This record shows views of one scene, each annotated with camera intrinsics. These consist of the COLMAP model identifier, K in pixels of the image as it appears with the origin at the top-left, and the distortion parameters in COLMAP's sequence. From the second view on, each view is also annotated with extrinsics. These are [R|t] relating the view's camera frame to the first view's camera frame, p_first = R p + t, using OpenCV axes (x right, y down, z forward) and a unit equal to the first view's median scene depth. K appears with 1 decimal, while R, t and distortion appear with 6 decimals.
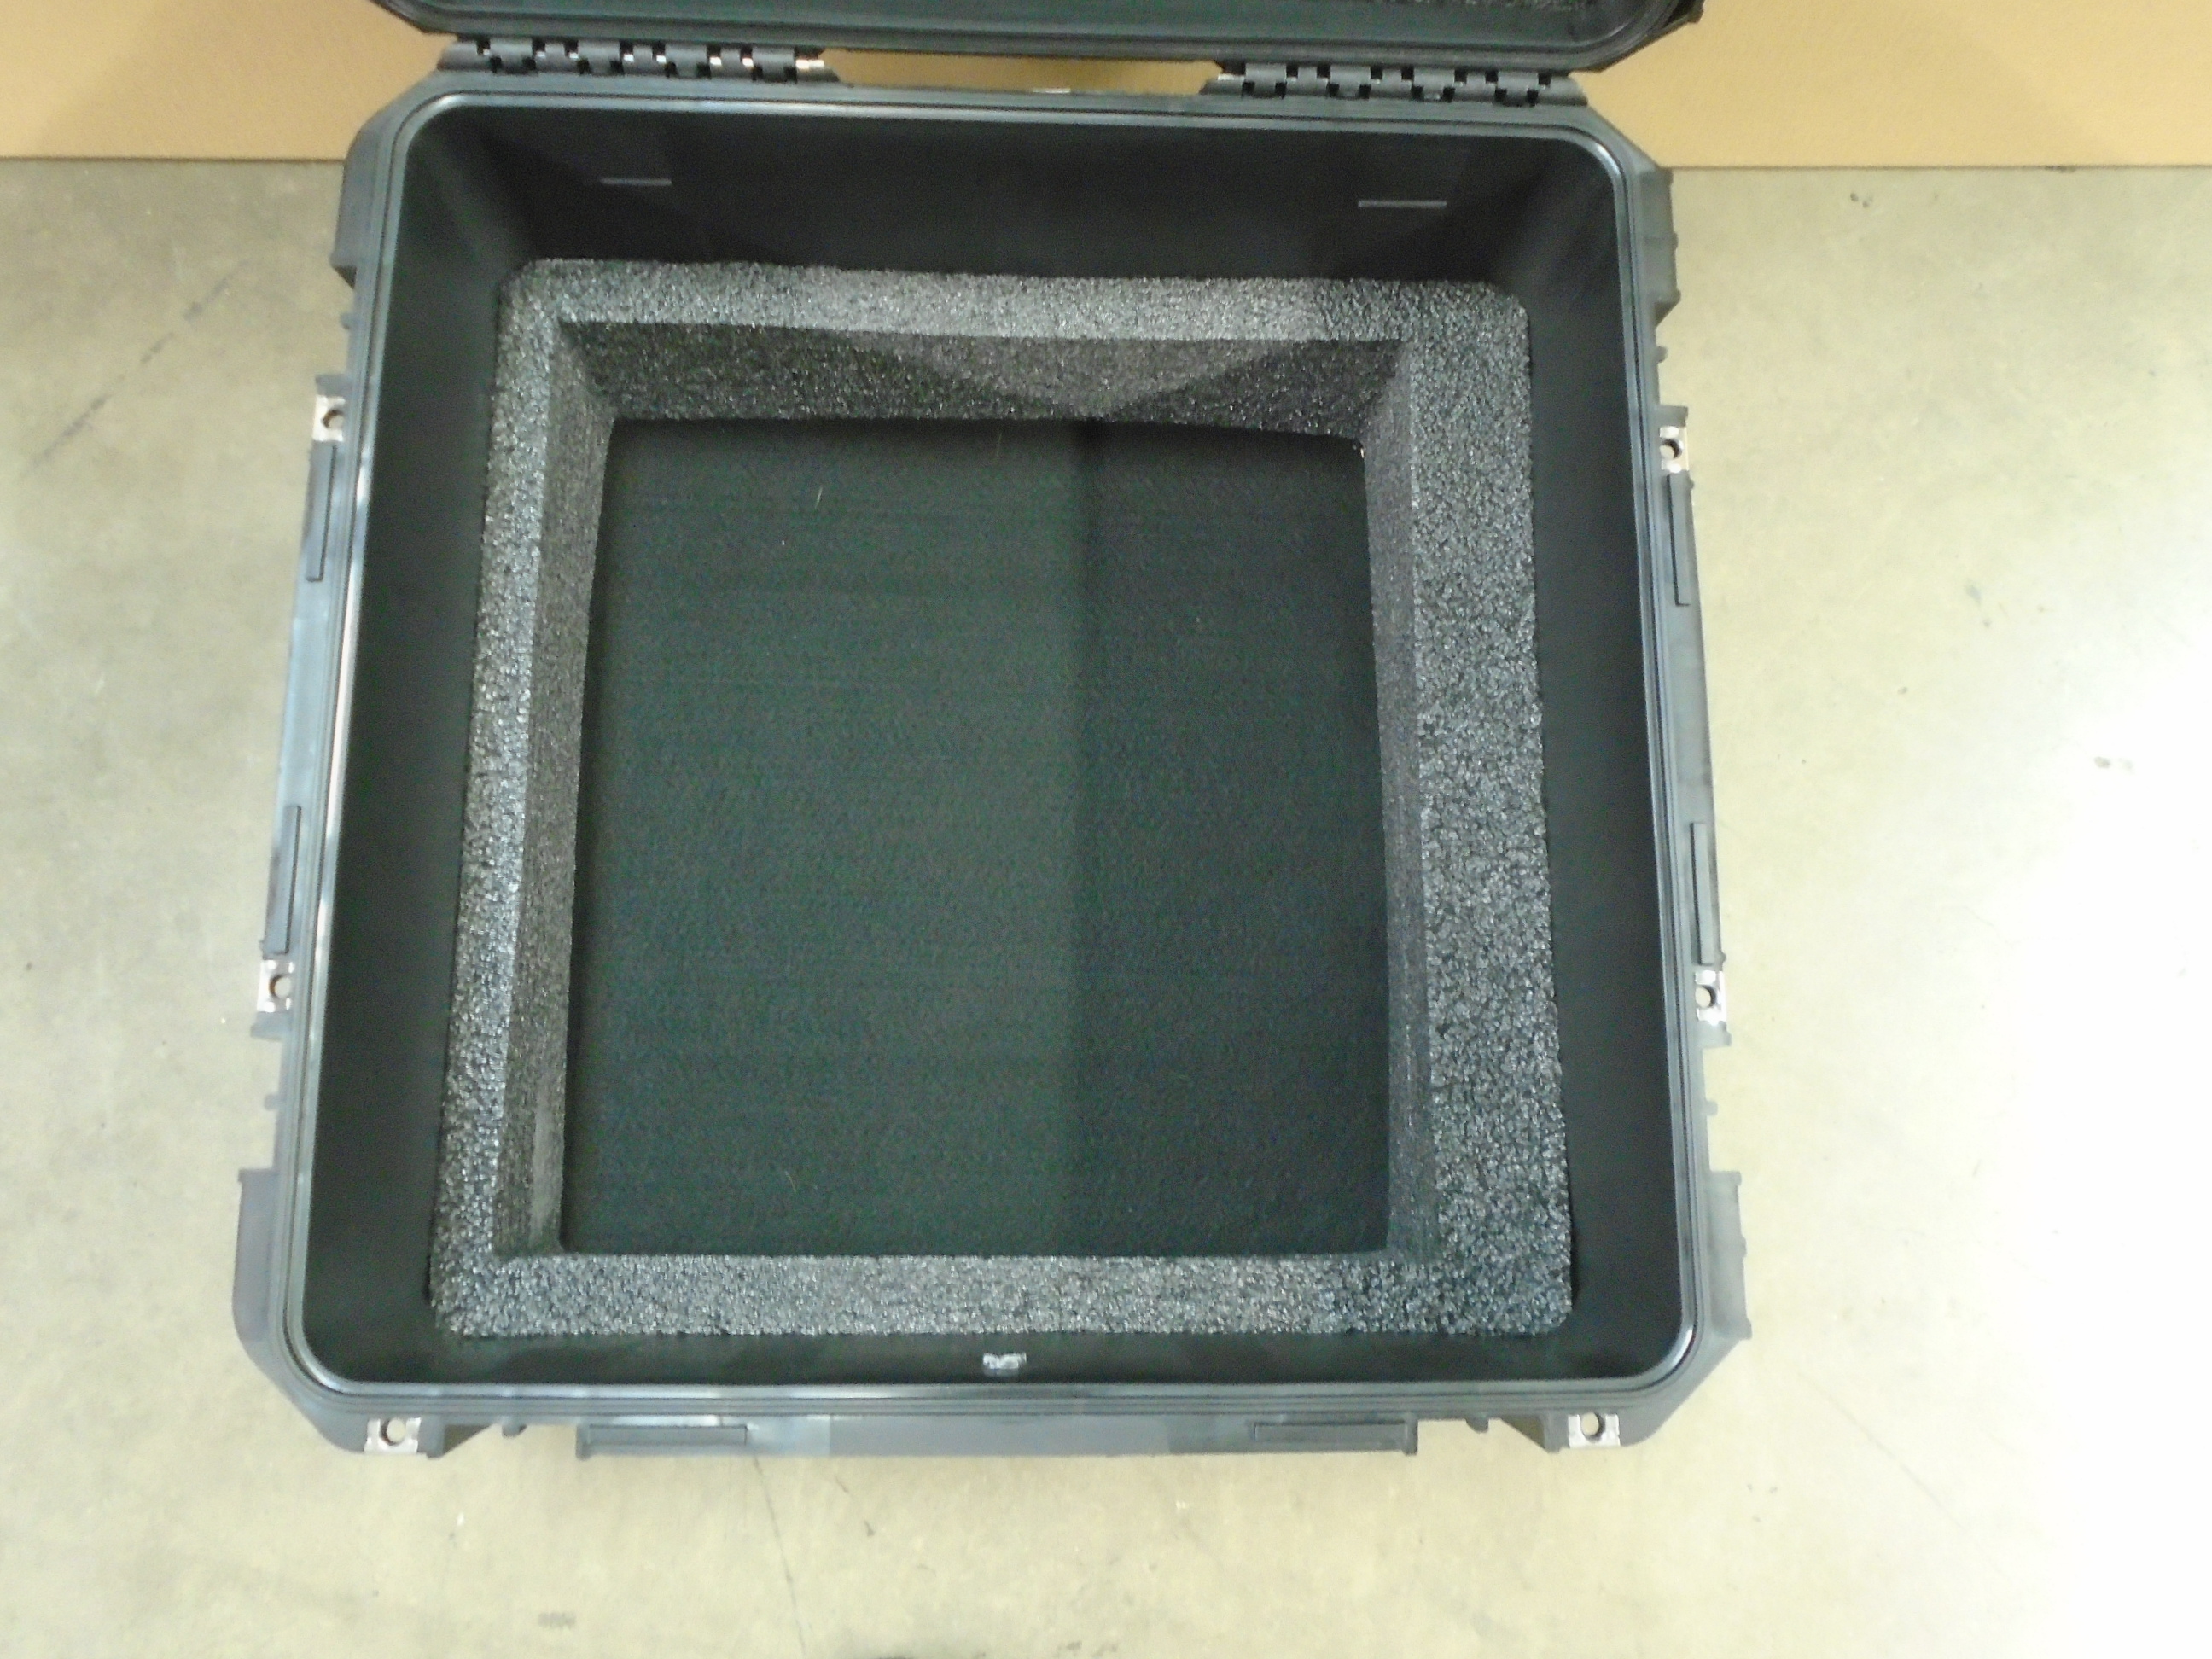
lens RADIAL K [[1711.4, 0, 1099.1], [0, 1711.4, 821.5], [0, 0, 1]] dist [-0.006244, 0.000088]
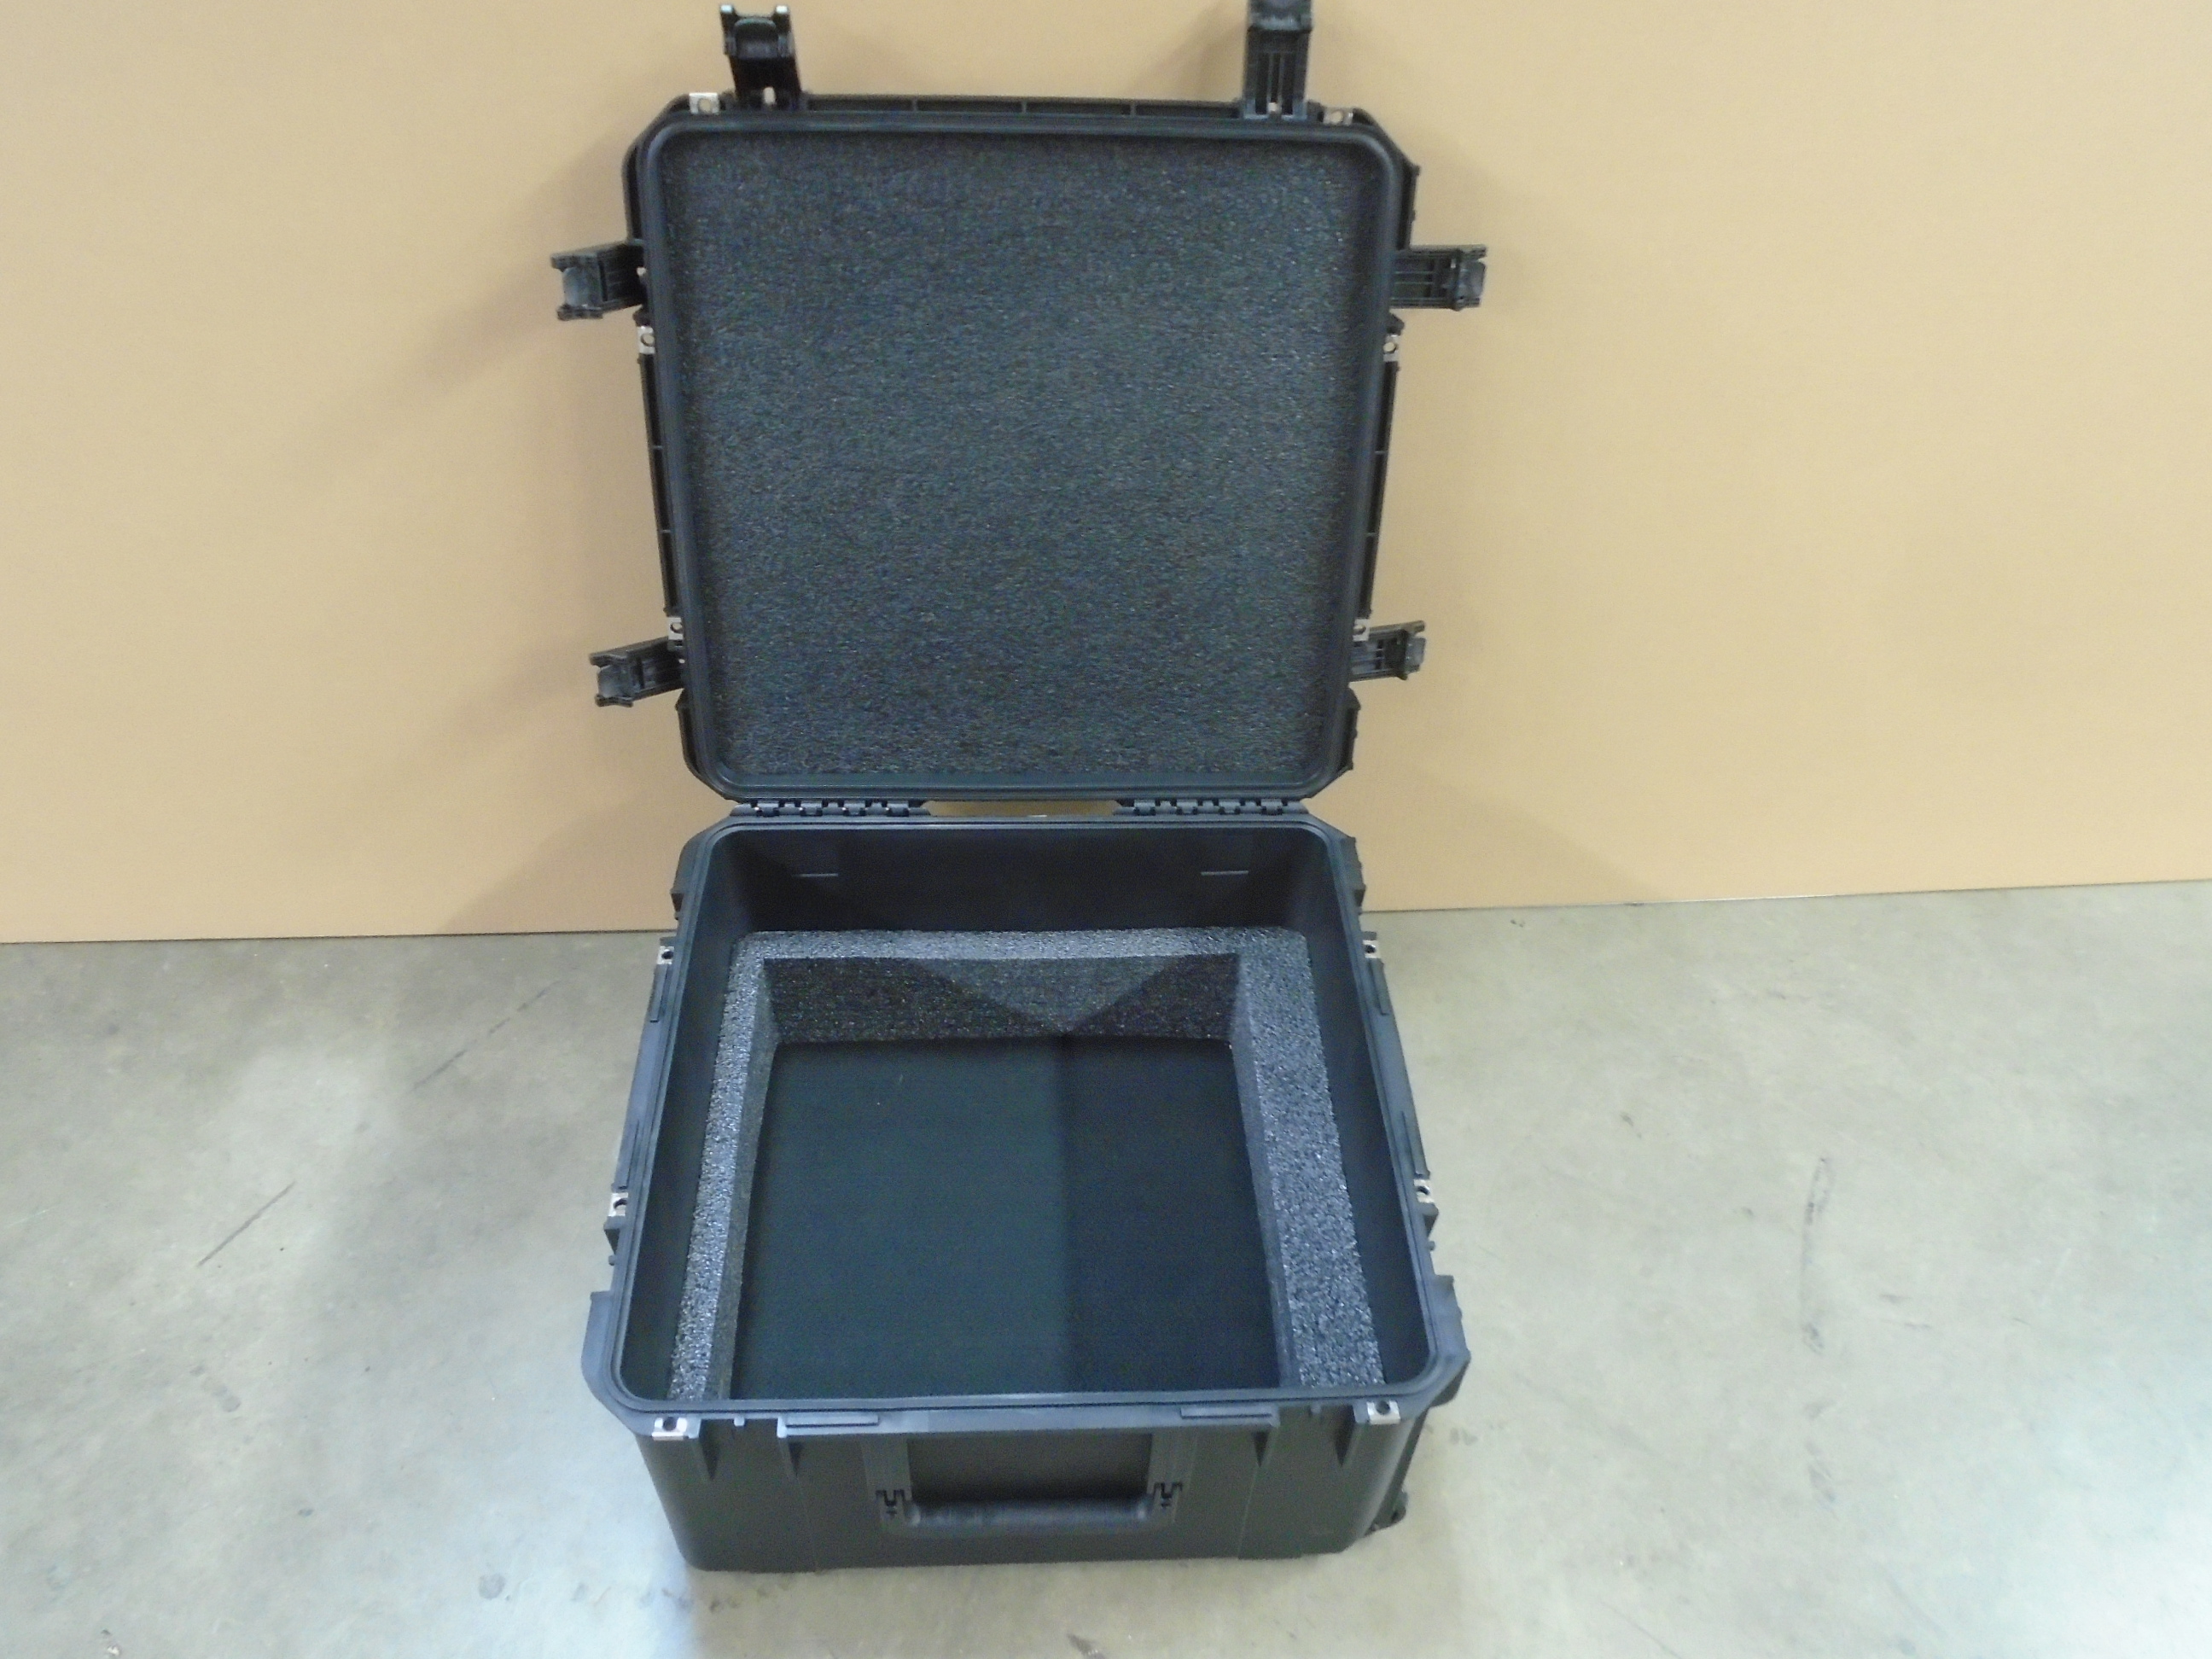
lens RADIAL K [[1711.4, 0, 1094.8], [0, 1711.4, 824.1], [0, 0, 1]] dist [-0.006244, 0.000088]
pose [[0.998907, -0.040580, 0.023190, -0.006594], [0.046468, 0.808937, -0.586056, 0.657620], [0.005023, 0.586493, 0.809939, -0.530306]]
